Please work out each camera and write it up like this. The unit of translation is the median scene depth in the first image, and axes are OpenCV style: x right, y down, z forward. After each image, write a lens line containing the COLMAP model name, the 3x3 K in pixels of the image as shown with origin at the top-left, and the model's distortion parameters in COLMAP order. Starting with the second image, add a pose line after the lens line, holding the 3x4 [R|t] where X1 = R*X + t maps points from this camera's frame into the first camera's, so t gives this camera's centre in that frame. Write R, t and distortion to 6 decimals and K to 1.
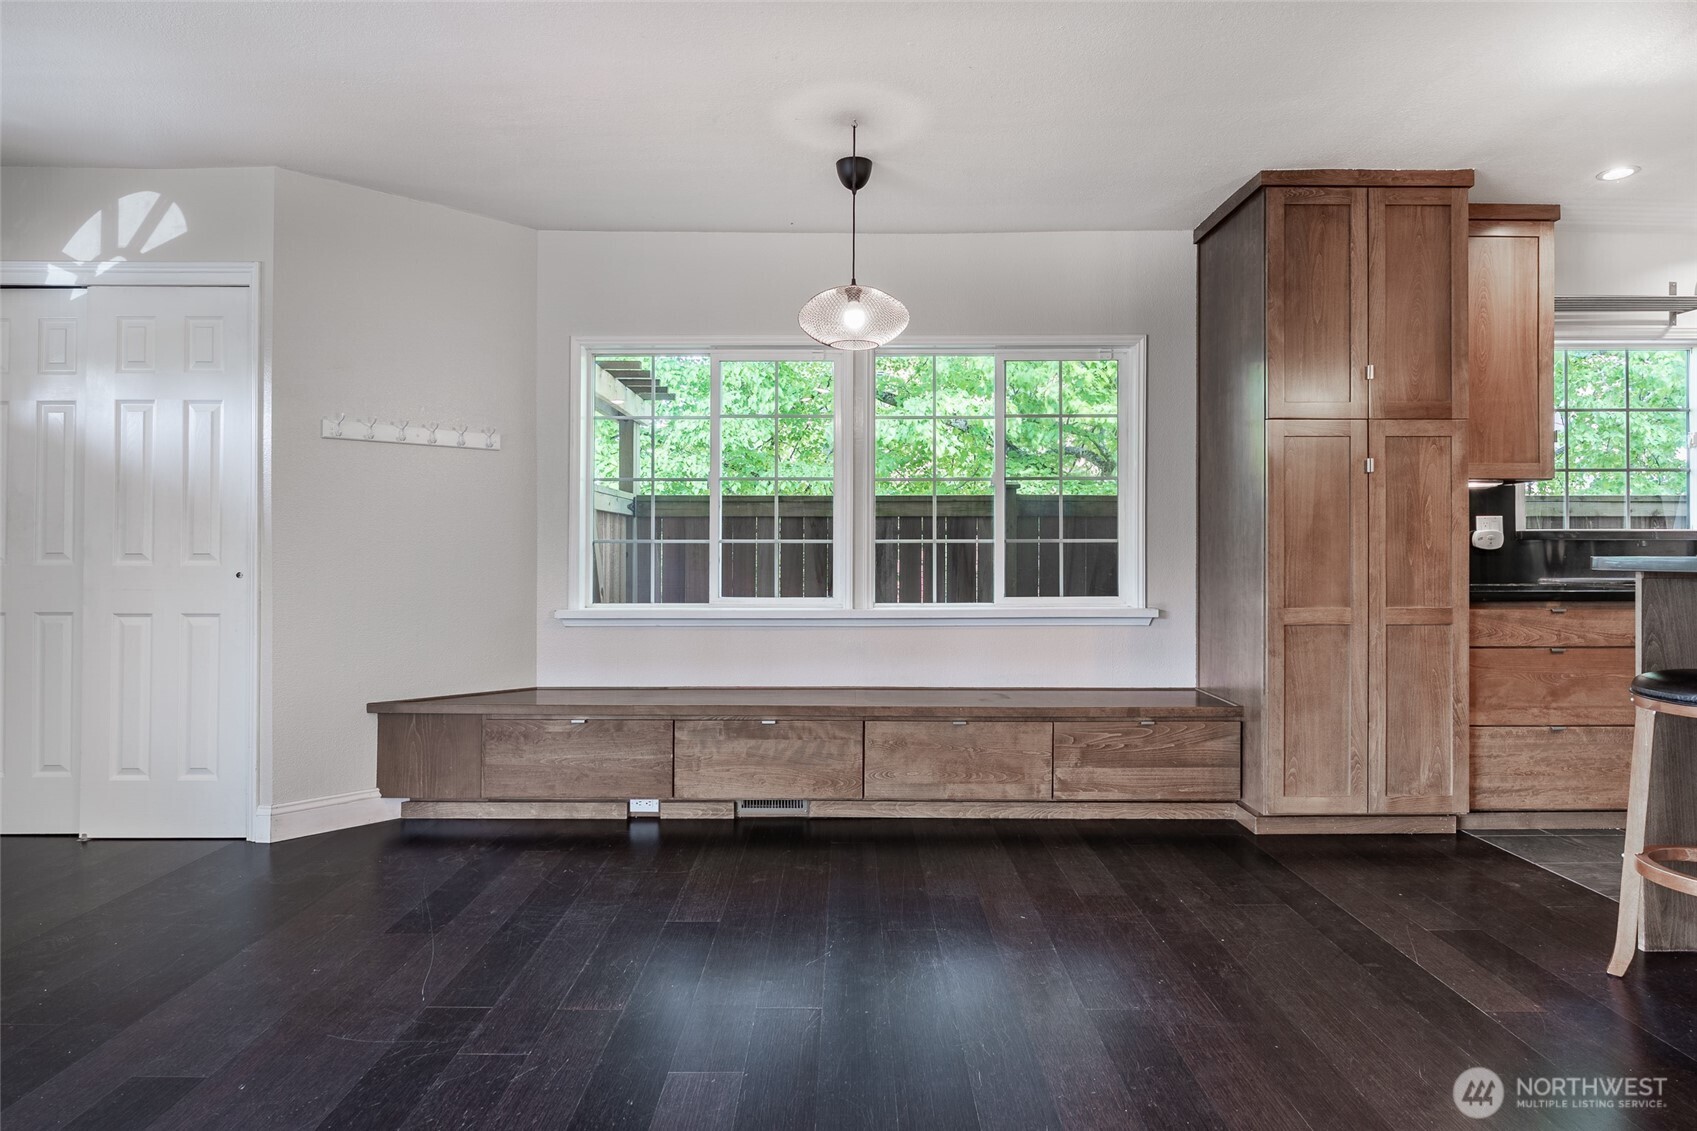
lens RADIAL K [[925.2, 0, 851.3], [0, 925.2, 547.2], [0, 0, 1]] dist [-0.004676, 0.000389]
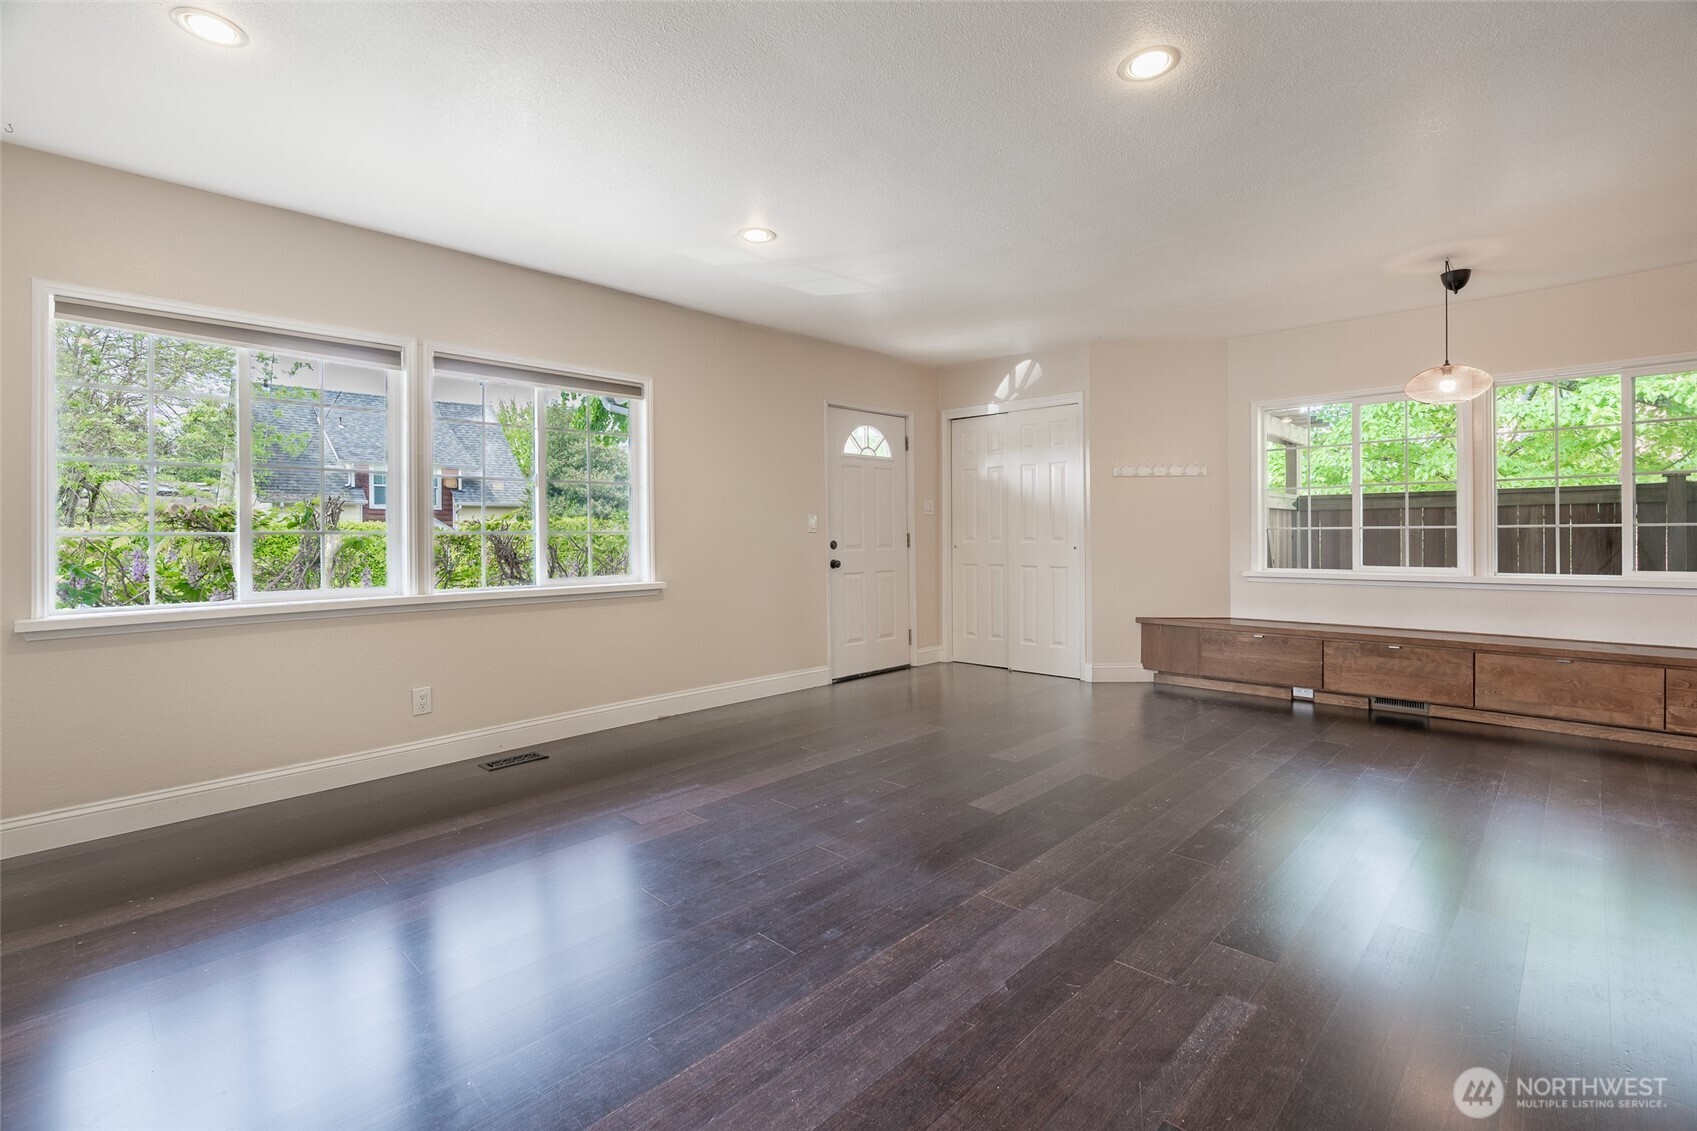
lens RADIAL K [[784.8, 0, 846.9], [0, 784.8, 531.1], [0, 0, 1]] dist [-0.007937, 0.001681]
pose [[0.721277, -0.008443, -0.692596, 0.151640], [0.008686, 0.999957, -0.003145, -0.004775], [0.692593, -0.003748, 0.721319, -0.540438]]
